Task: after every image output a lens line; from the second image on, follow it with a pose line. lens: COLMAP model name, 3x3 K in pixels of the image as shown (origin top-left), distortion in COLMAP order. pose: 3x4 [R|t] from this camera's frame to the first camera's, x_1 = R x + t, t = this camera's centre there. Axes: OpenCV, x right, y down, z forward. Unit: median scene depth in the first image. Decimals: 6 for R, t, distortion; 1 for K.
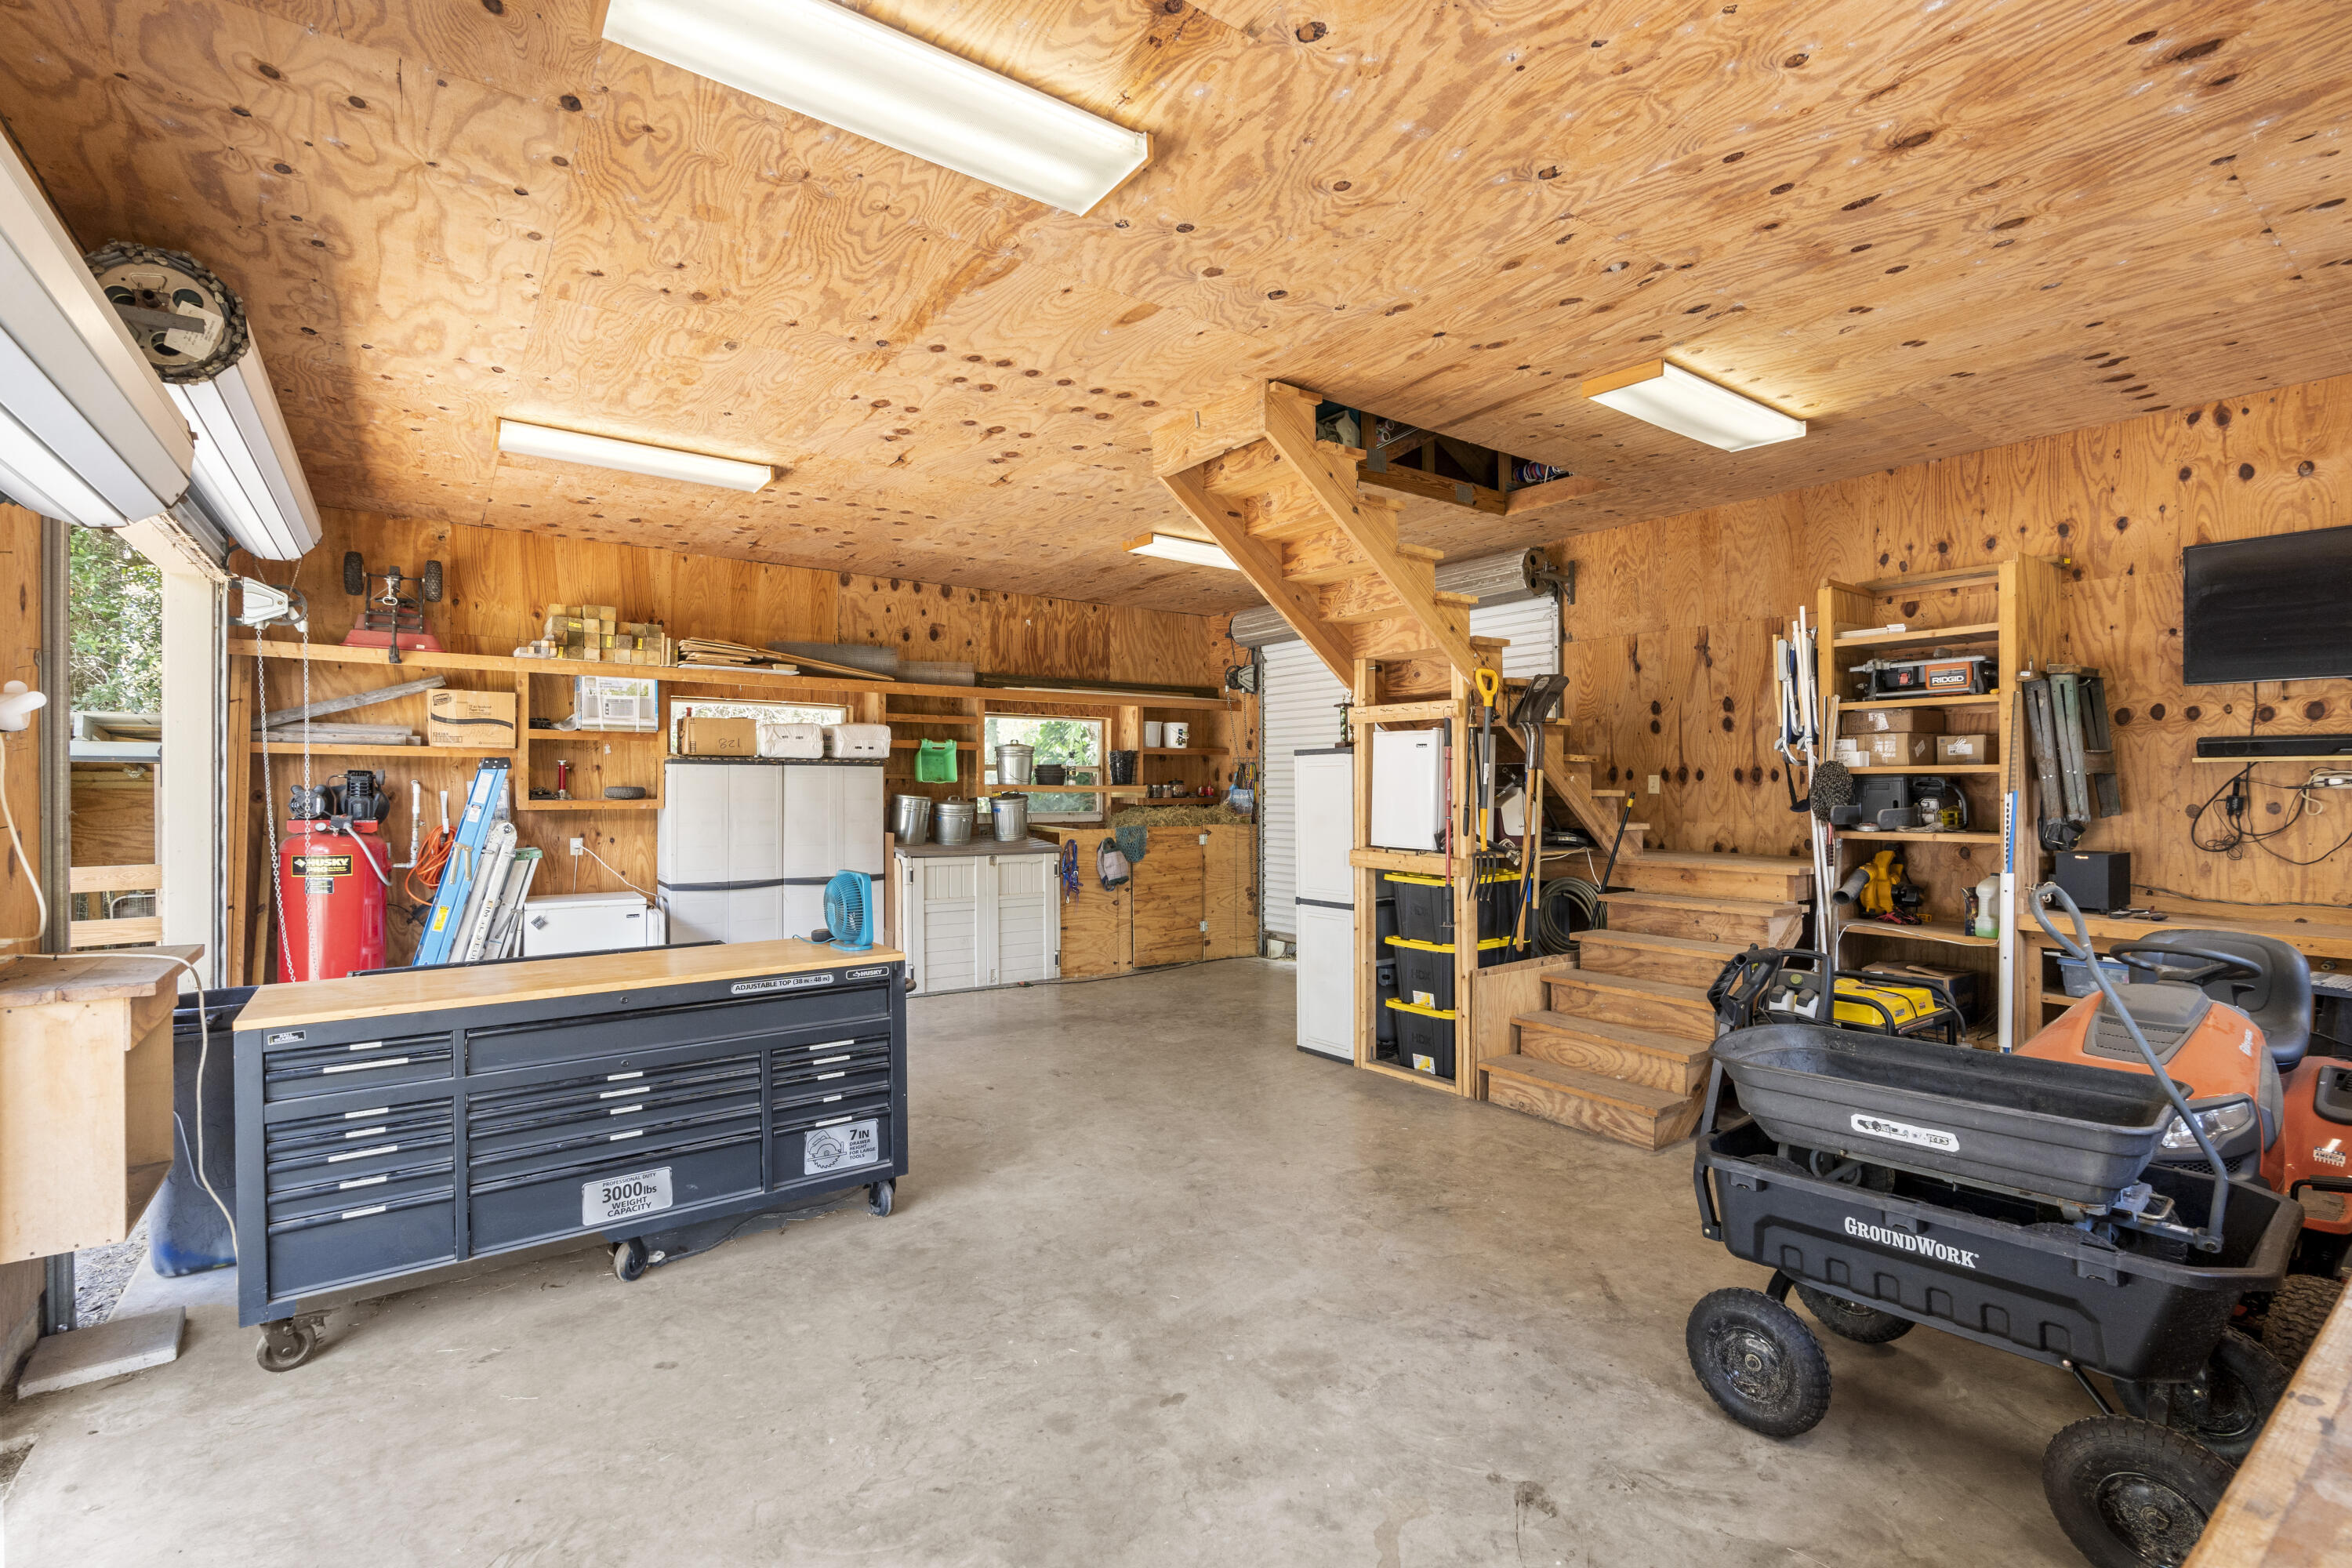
lens RADIAL K [[1046.5, 0, 1172.4], [0, 1046.5, 790.7], [0, 0, 1]] dist [-0.003150, 0.000013]
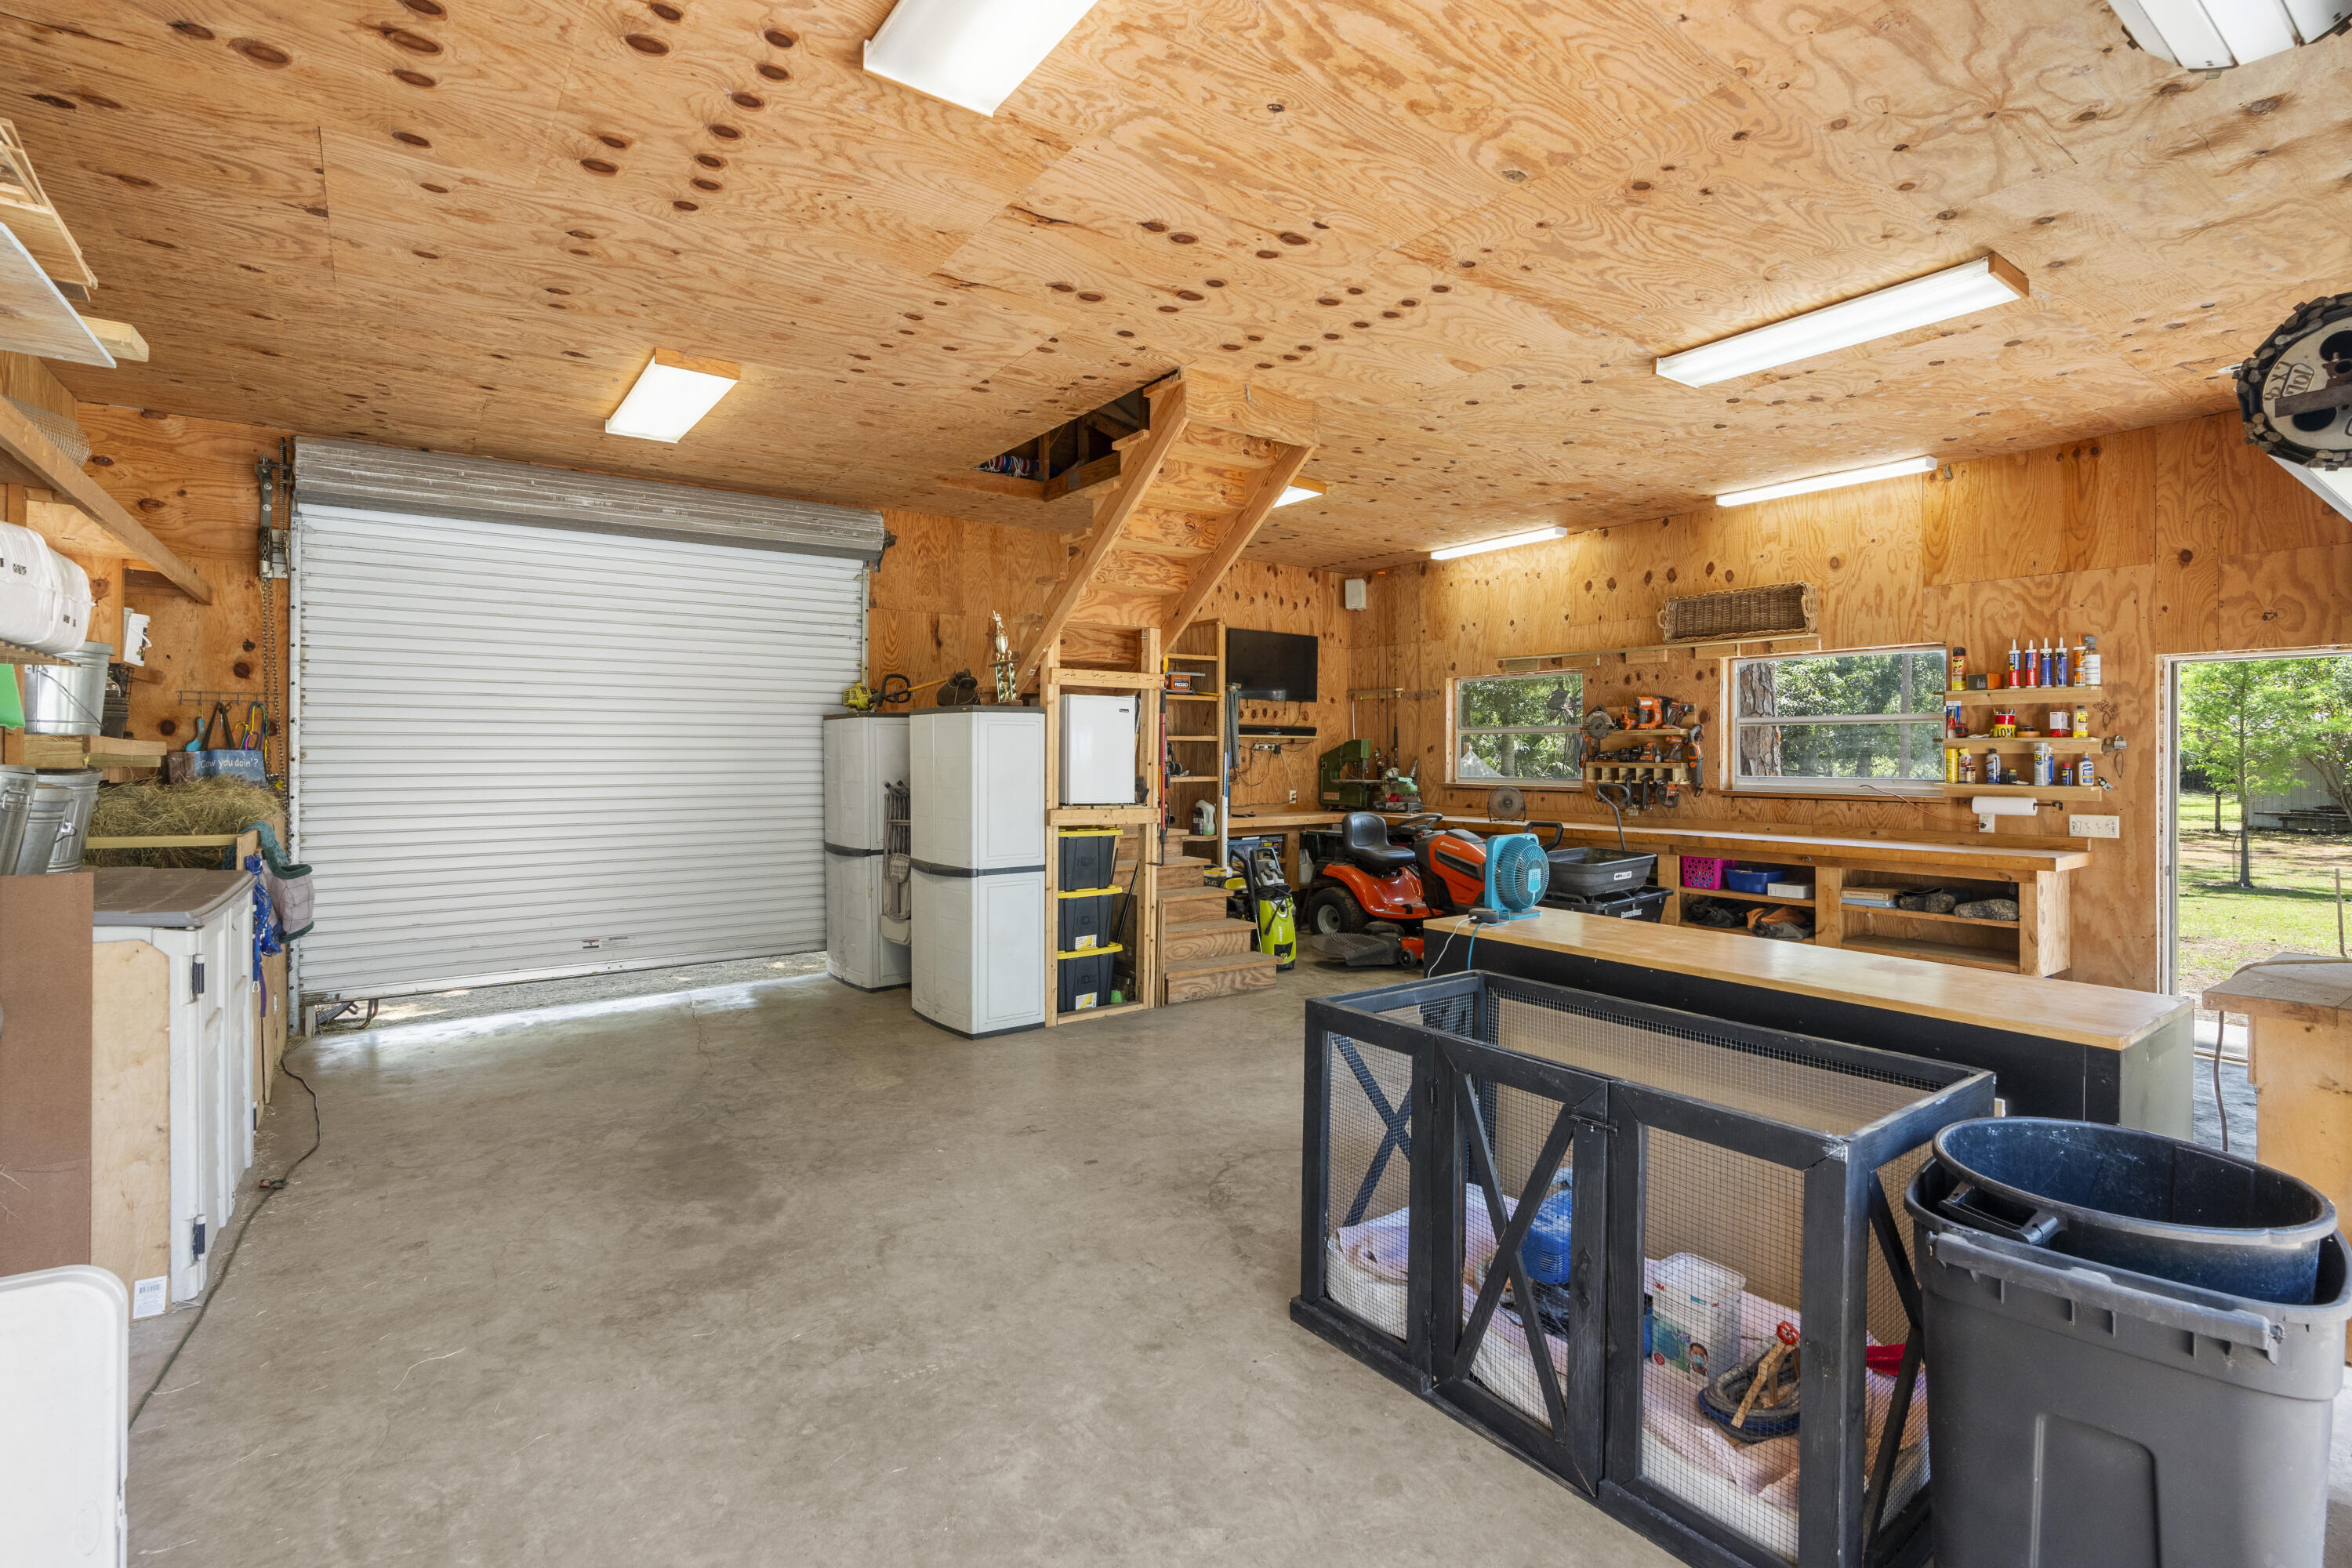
lens RADIAL K [[1079.3, 0, 1171.3], [0, 1079.3, 754.8], [0, 0, 1]] dist [-0.001261, -0.000402]
pose [[0.002688, -0.002661, 0.999993, -0.880145], [0.001530, 0.999995, 0.002657, 0.000811], [-0.999995, 0.001523, 0.002692, 0.901993]]
